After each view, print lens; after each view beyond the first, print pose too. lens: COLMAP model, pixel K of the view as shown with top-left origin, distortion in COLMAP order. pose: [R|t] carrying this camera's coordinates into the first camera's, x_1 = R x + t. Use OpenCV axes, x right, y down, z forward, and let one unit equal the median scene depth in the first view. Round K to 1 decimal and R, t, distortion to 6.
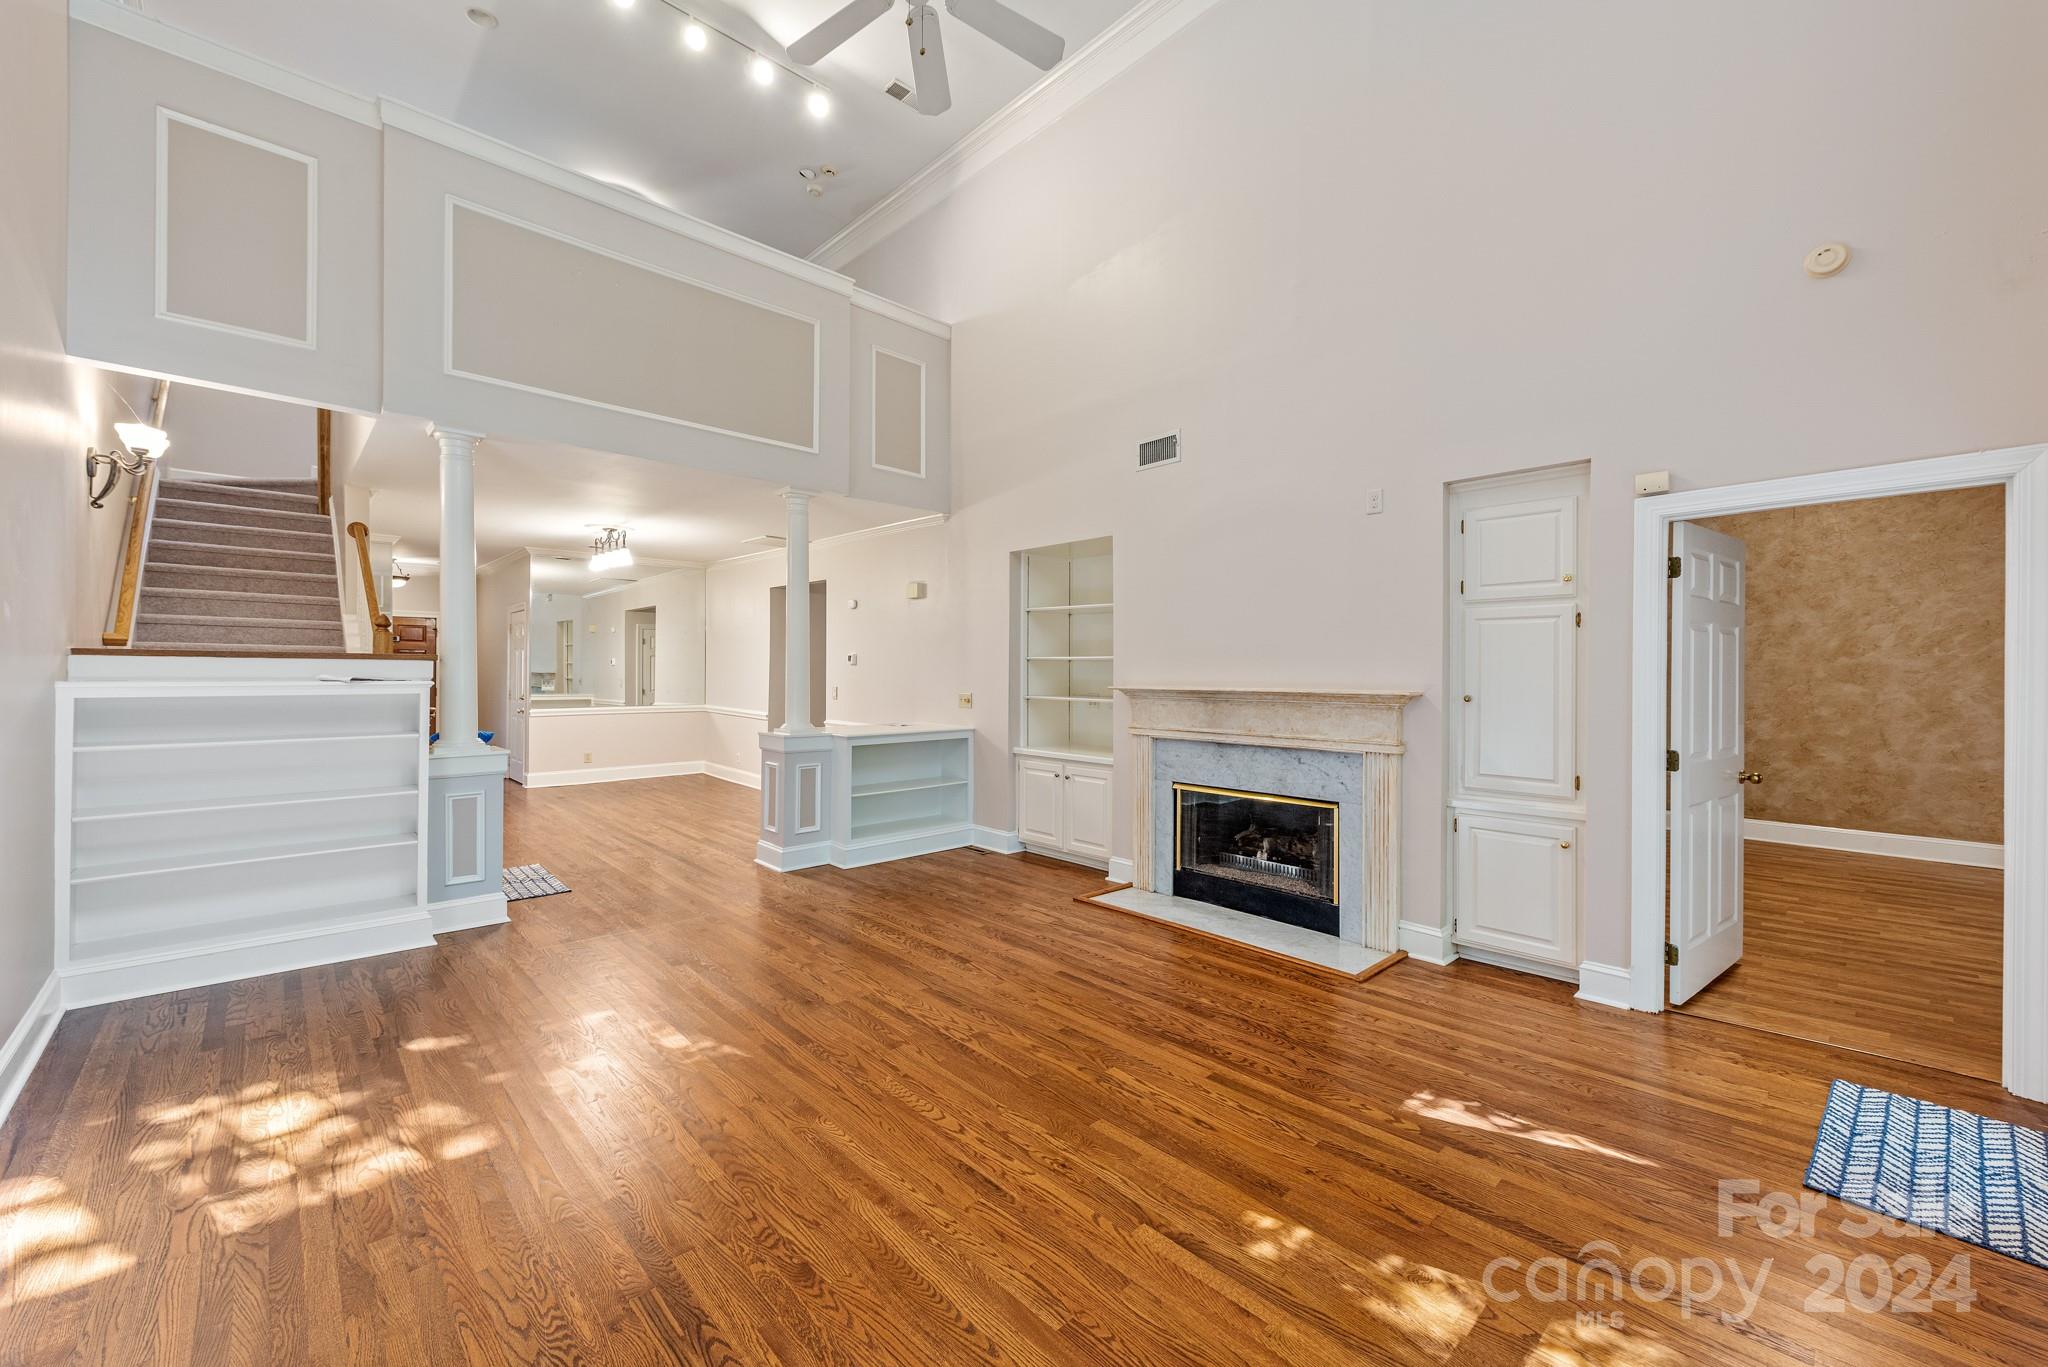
lens RADIAL K [[808.1, 0, 1033.7], [0, 808.1, 684.6], [0, 0, 1]] dist [0.012646, -0.000154]
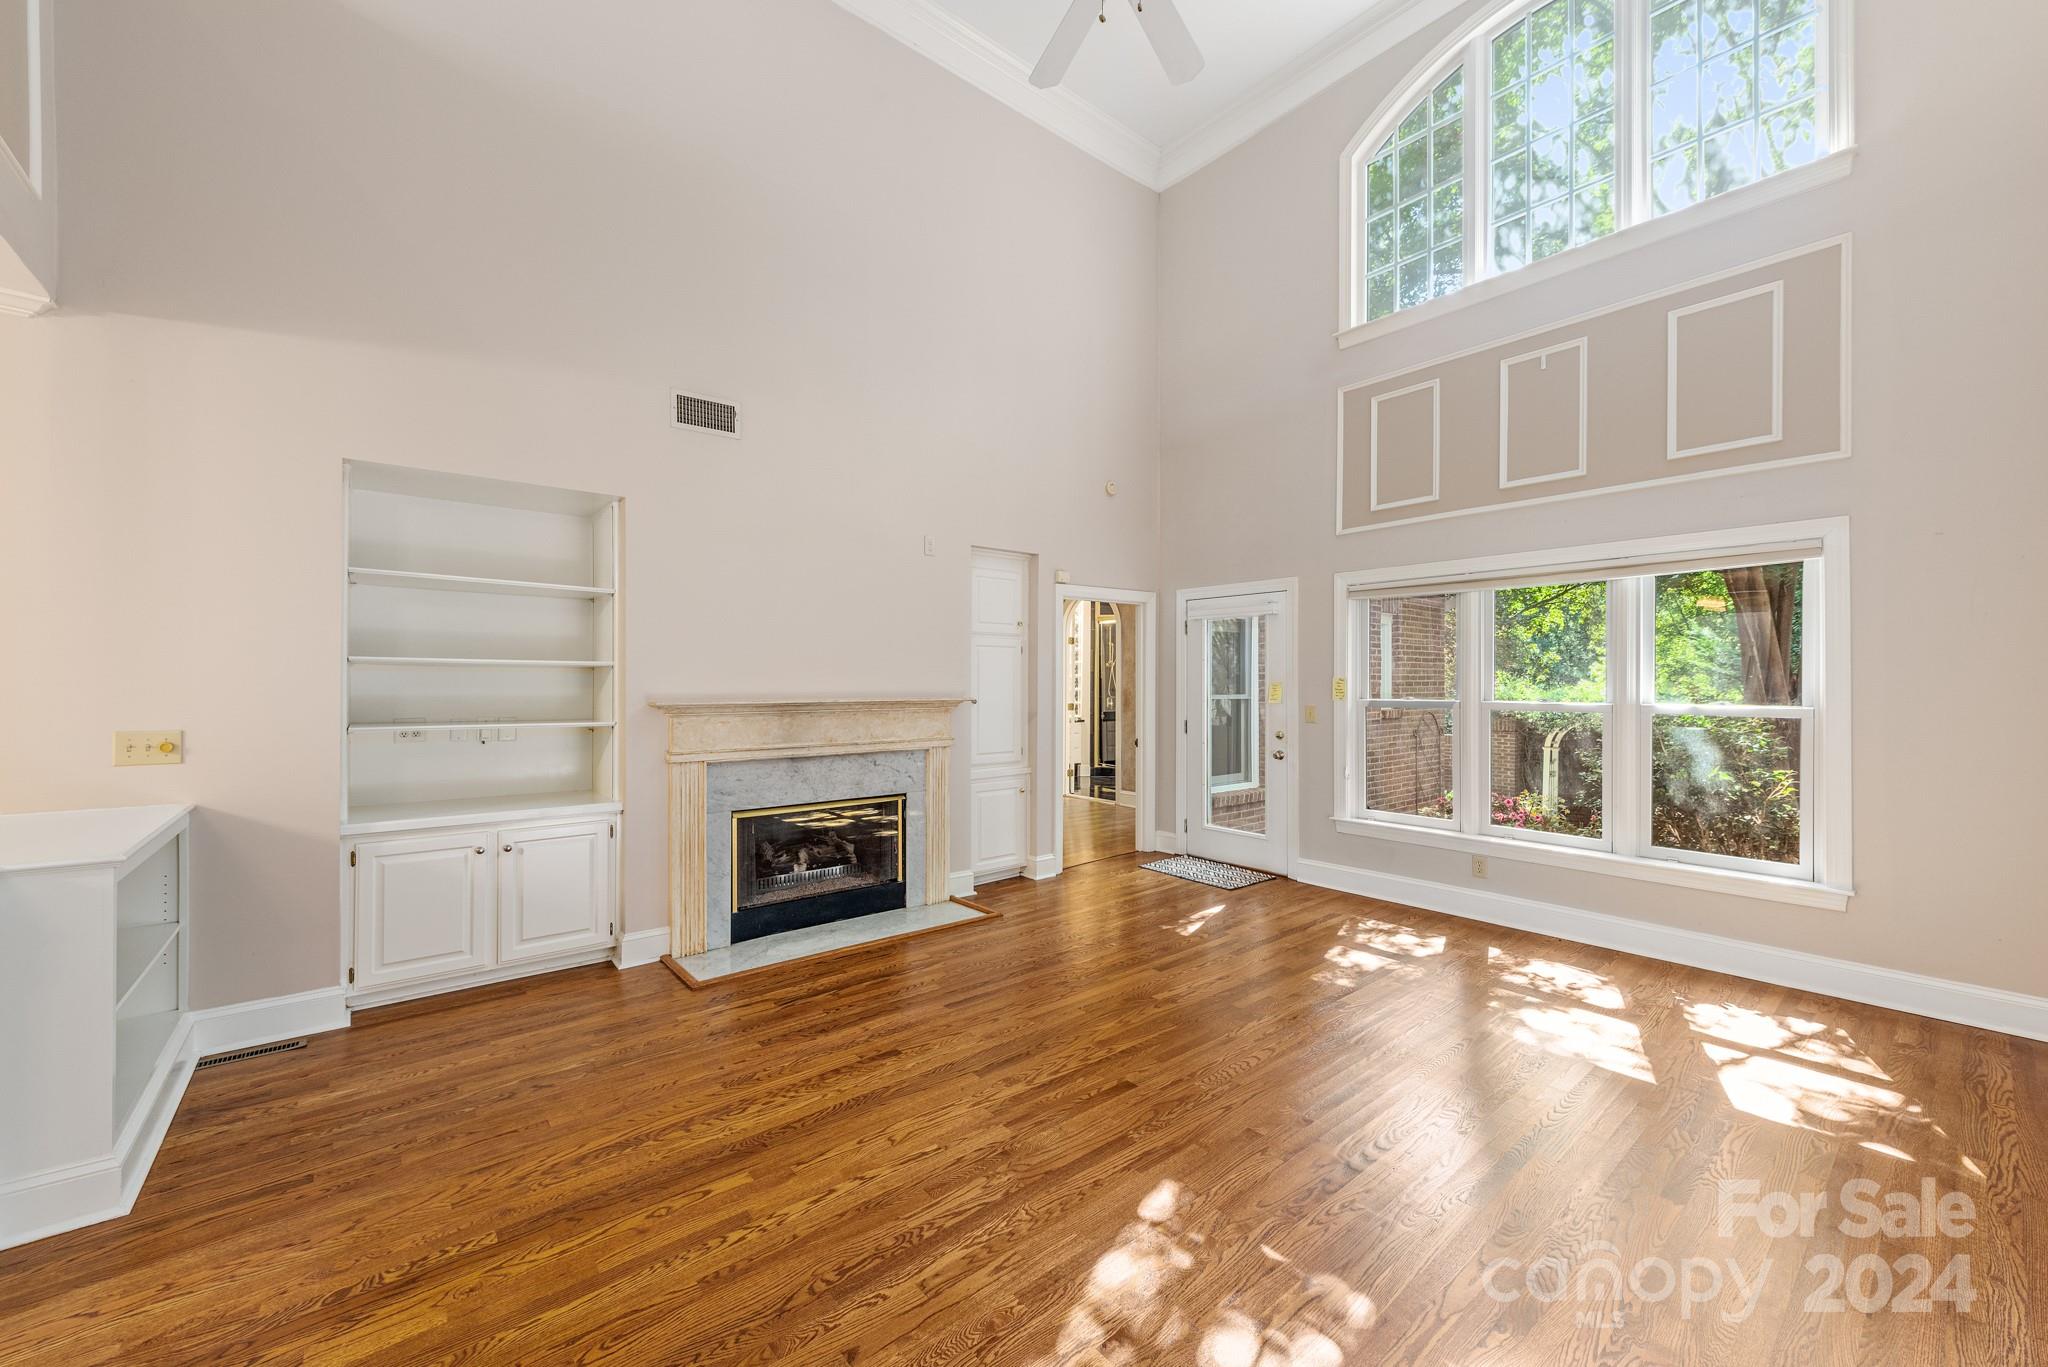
lens RADIAL K [[808.1, 0, 1033.7], [0, 808.1, 684.6], [0, 0, 1]] dist [0.012646, -0.000154]
pose [[0.052559, -0.004864, 0.998606, -0.728120], [0.016568, 0.999855, 0.003998, -0.013052], [-0.998480, 0.016335, 0.052632, 0.692811]]
